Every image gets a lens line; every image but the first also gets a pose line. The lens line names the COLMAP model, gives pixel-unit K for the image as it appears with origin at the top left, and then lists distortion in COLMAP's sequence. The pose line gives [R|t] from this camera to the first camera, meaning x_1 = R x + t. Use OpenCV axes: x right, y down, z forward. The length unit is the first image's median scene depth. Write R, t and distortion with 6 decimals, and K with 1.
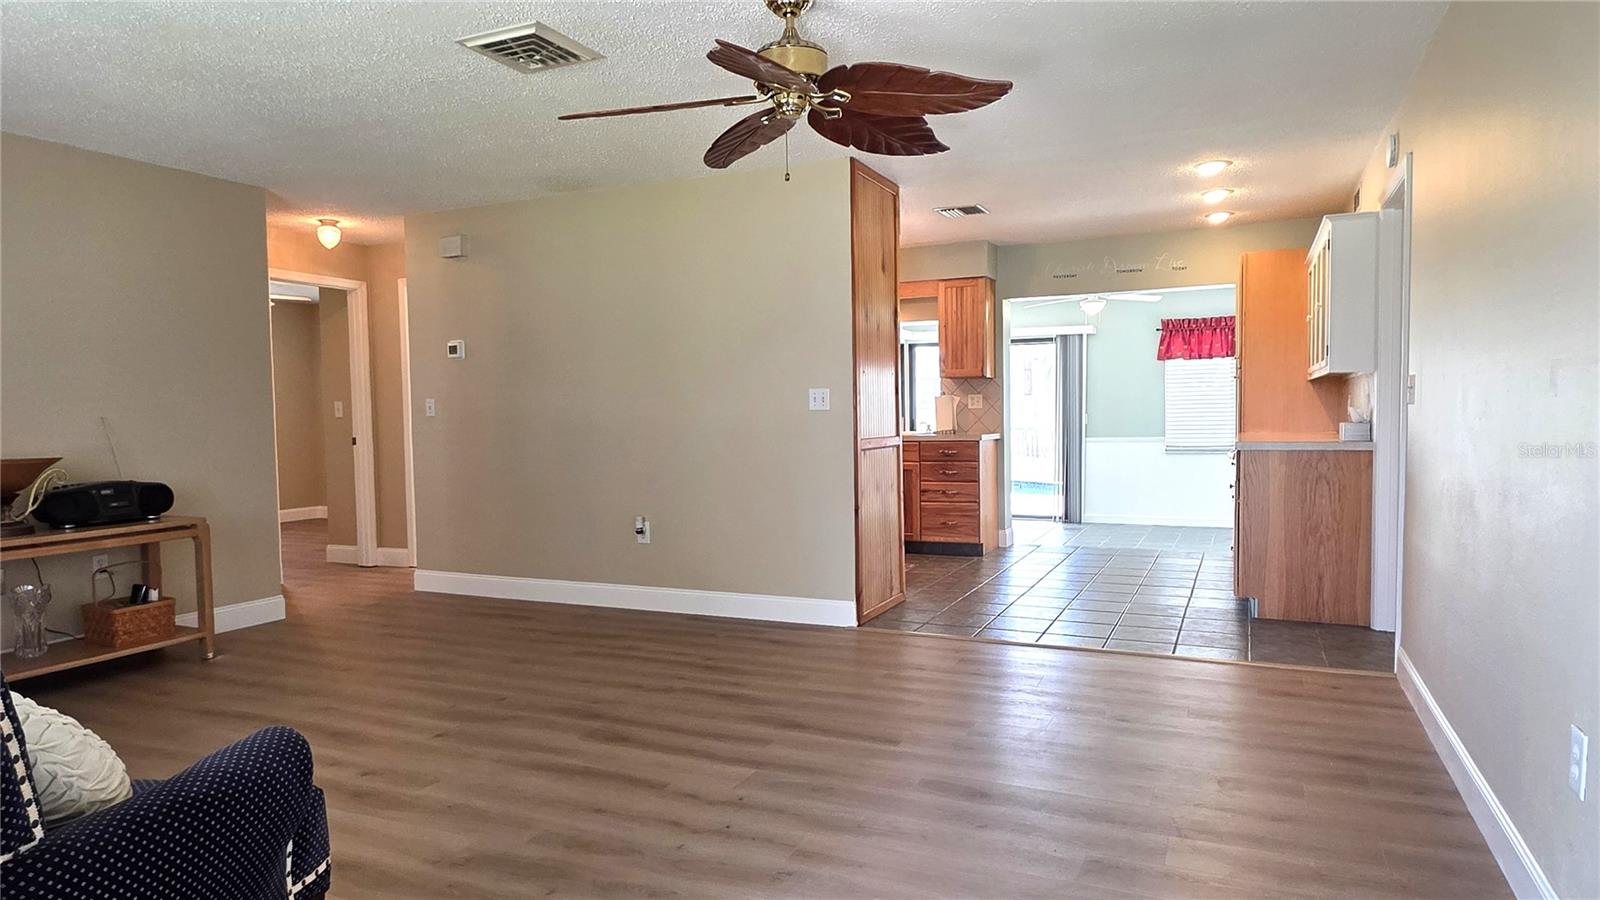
lens RADIAL K [[981.0, 0, 815.5], [0, 981.0, 455.6], [0, 0, 1]] dist [0.013578, -0.008193]
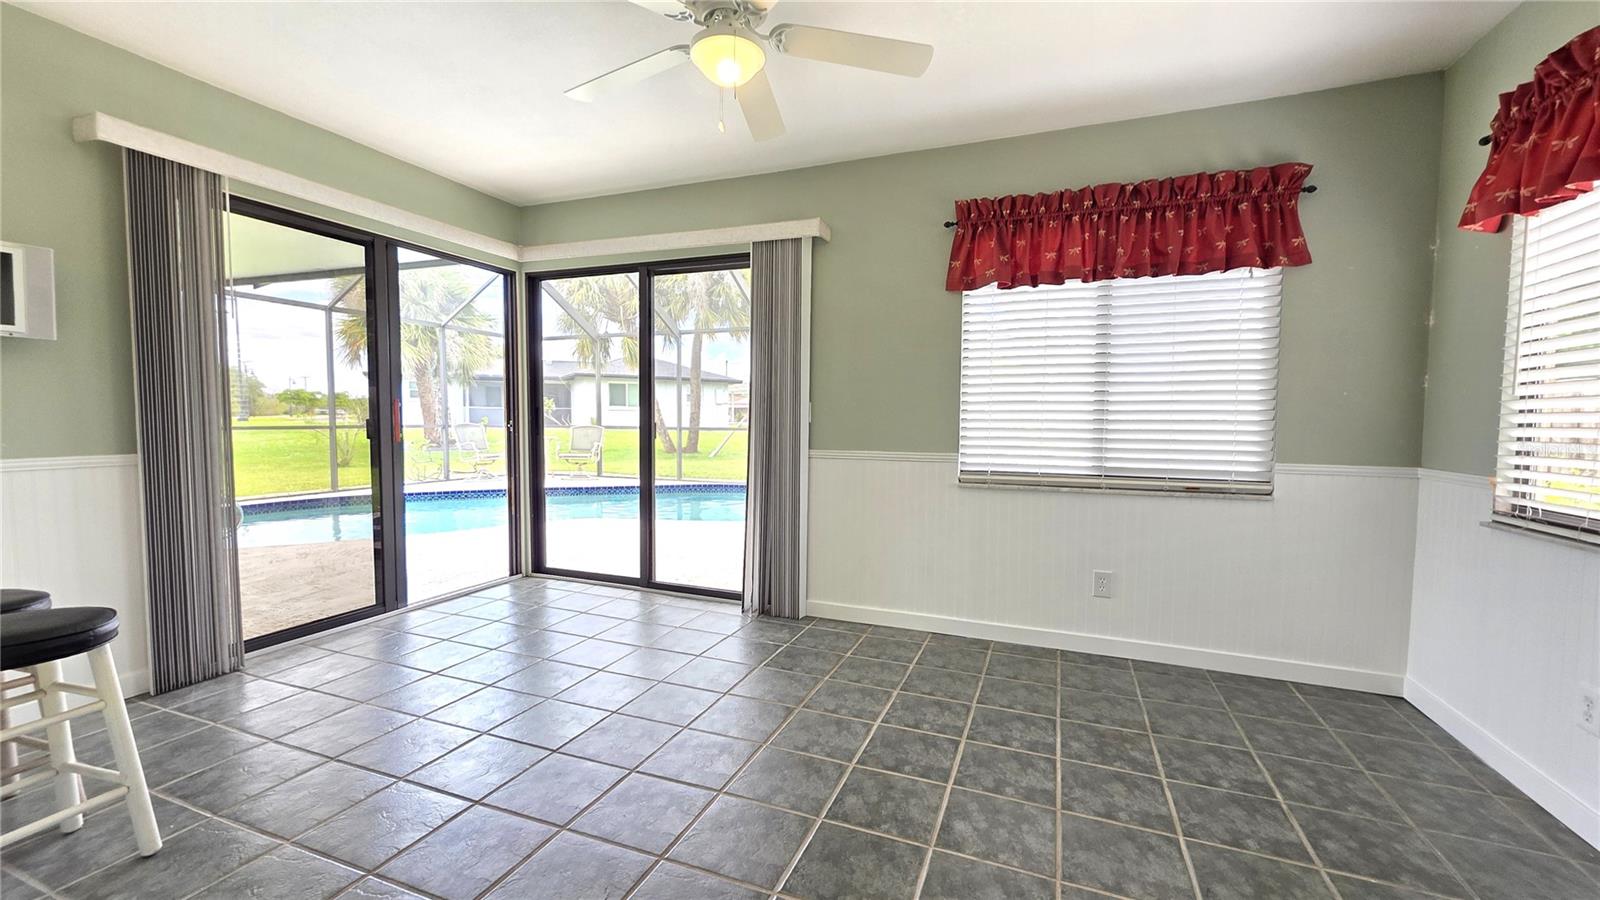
lens RADIAL K [[646.7, 0, 810.8], [0, 646.7, 453.5], [0, 0, 1]] dist [0.004888, 0.000681]
pose [[0.998584, 0.022360, 0.048271, 0.340360], [-0.022811, 0.999701, 0.008820, -0.025335], [-0.048059, -0.009909, 0.998795, 0.872243]]
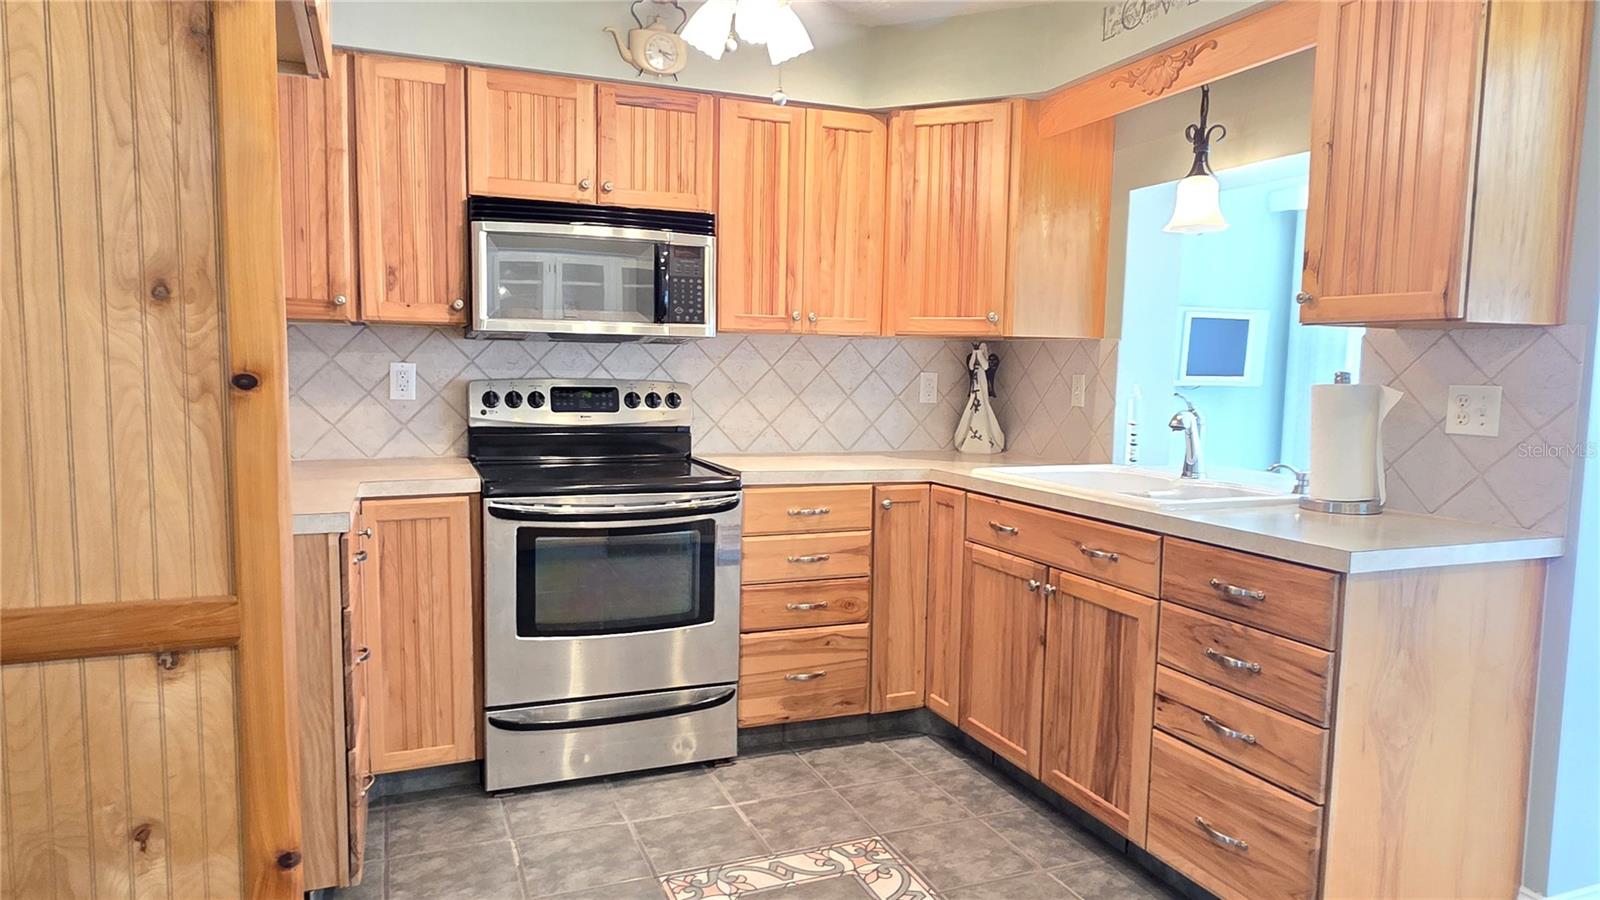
lens RADIAL K [[981.0, 0, 788.9], [0, 981.0, 457.3], [0, 0, 1]] dist [0.013578, -0.008193]
pose [[0.716879, 0.092554, -0.691027, 0.211494], [-0.059350, 0.995653, 0.071784, -0.048710], [0.694667, -0.010448, 0.719256, 0.638676]]
